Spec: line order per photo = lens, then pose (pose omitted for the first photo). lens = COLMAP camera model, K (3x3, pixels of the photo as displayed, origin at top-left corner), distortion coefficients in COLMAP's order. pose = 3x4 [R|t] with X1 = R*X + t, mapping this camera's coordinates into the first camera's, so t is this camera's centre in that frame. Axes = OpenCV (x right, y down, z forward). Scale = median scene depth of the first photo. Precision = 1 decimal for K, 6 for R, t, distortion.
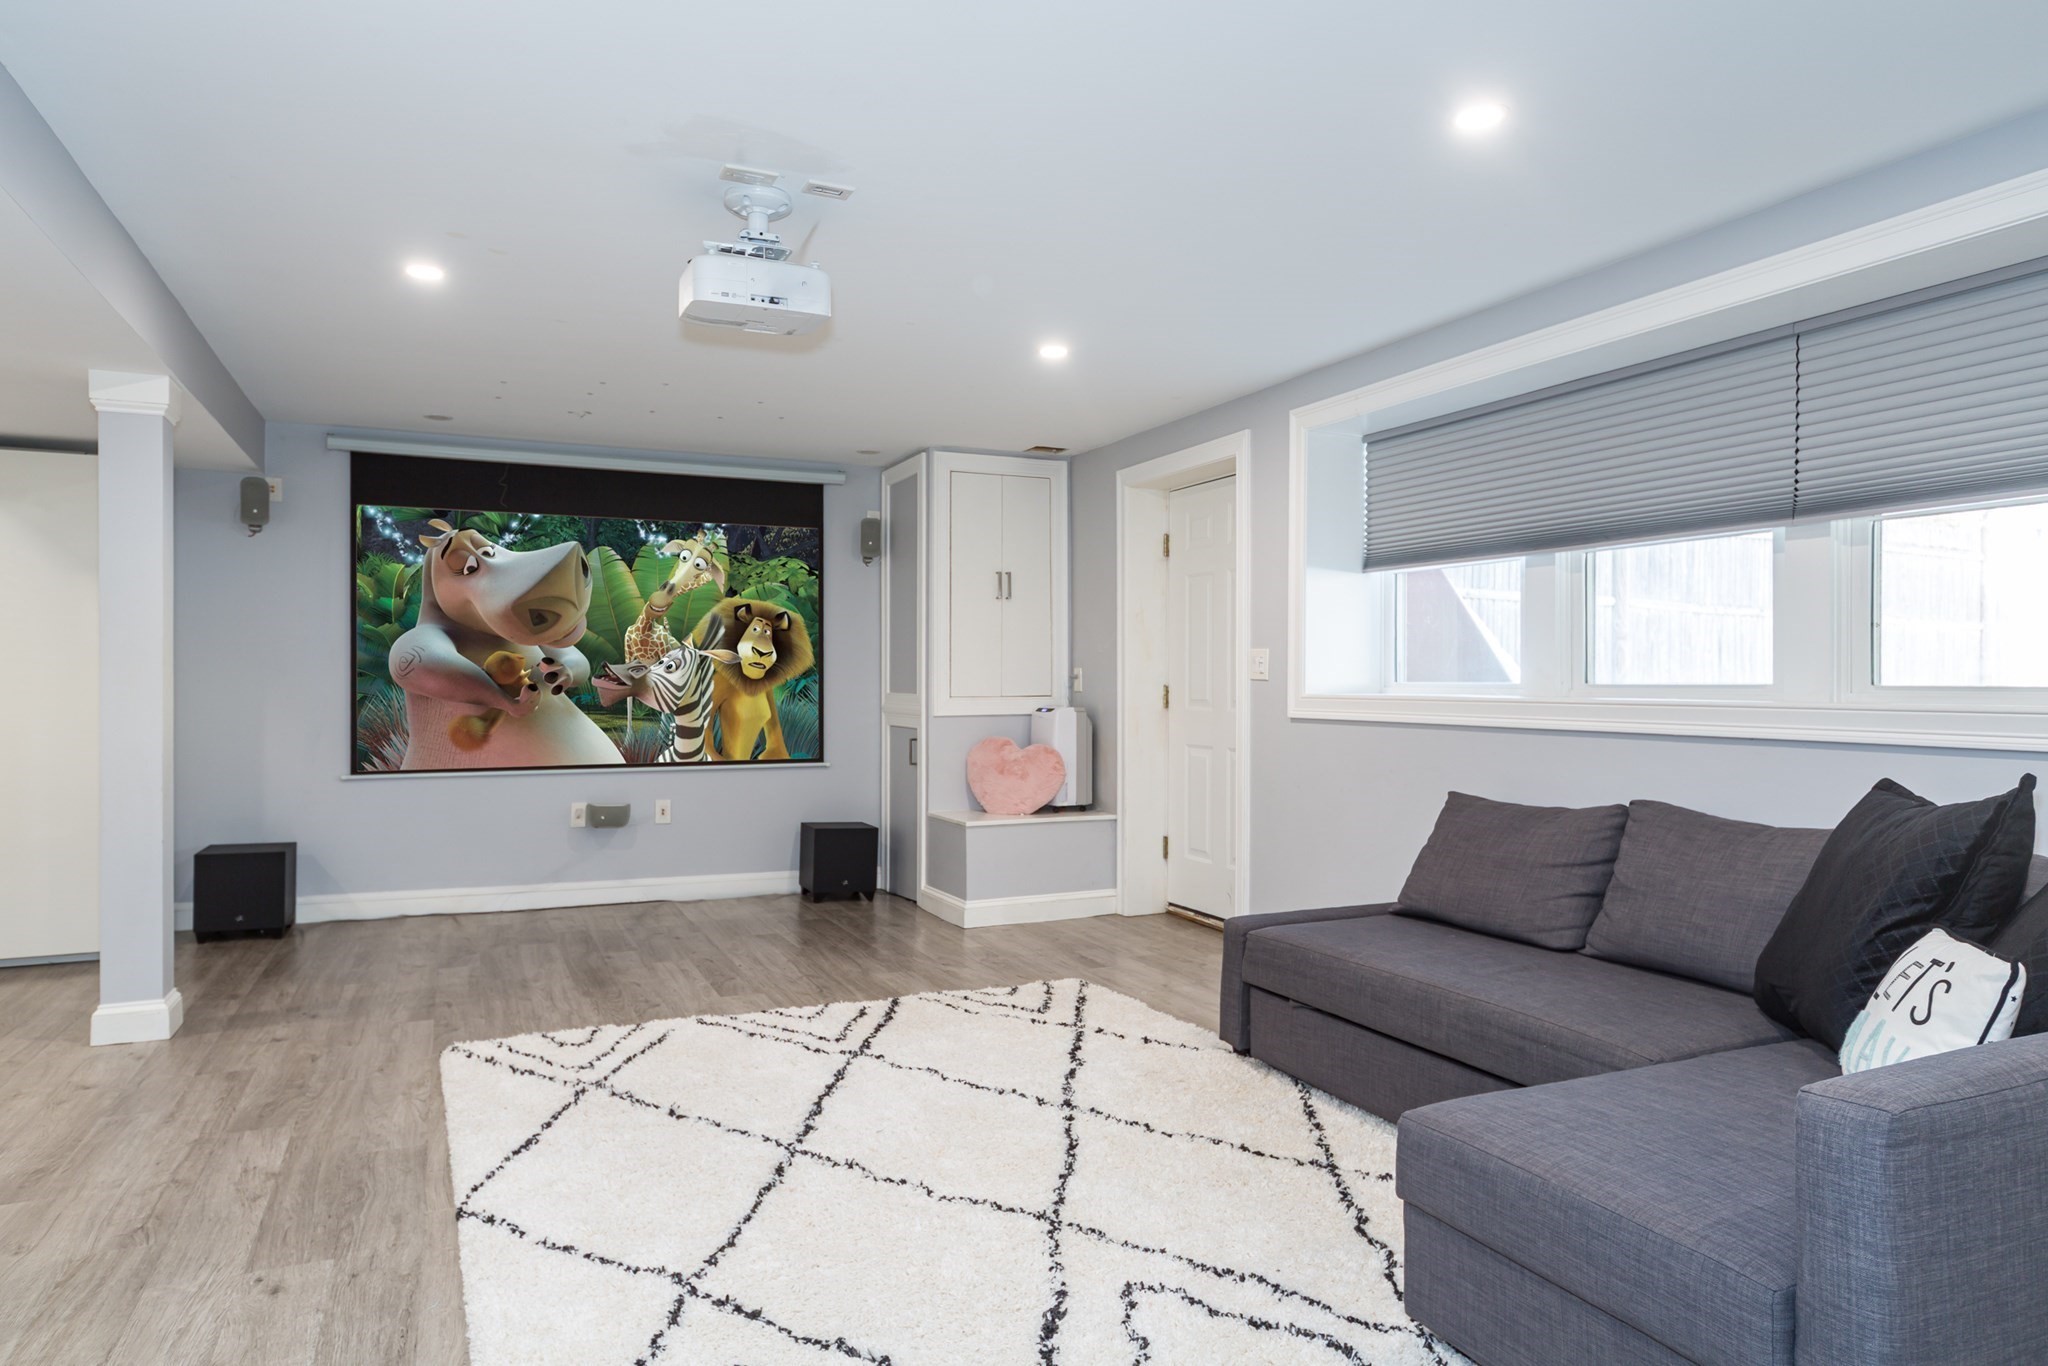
lens RADIAL K [[1280.0, 0, 1052.2], [0, 1280.0, 679.0], [0, 0, 1]] dist [0.004637, -0.004396]
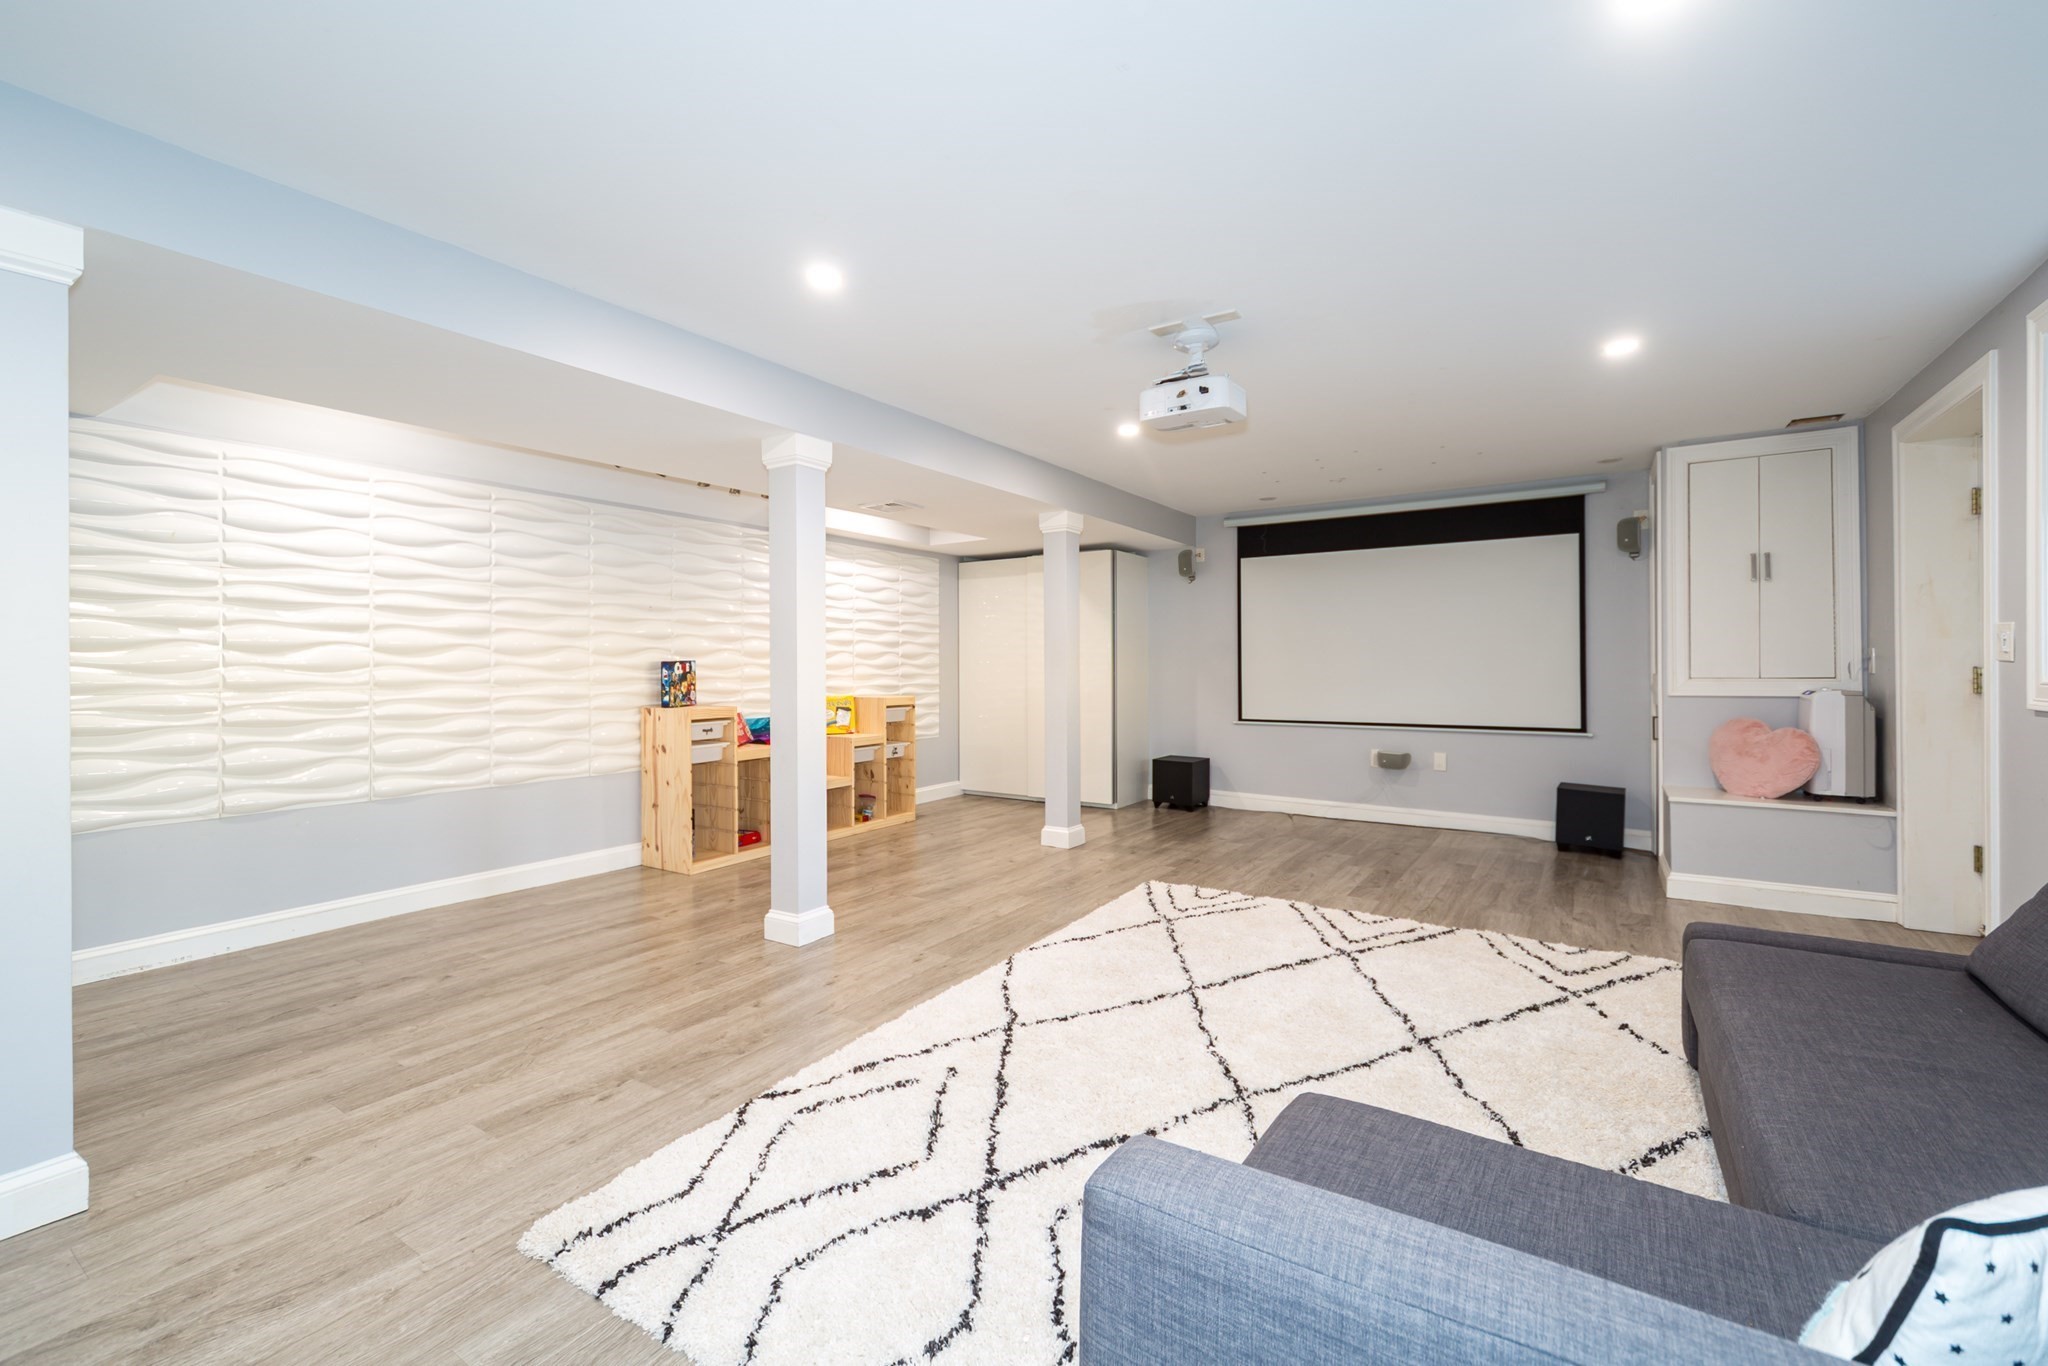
lens RADIAL K [[864.9, 0, 986.9], [0, 864.9, 657.3], [0, 0, 1]] dist [0.004077, -0.000698]
pose [[0.504797, -0.009535, -0.863185, 0.386014], [0.006559, 0.999952, -0.007210, -0.002729], [0.863213, -0.002022, 0.504836, 0.223356]]
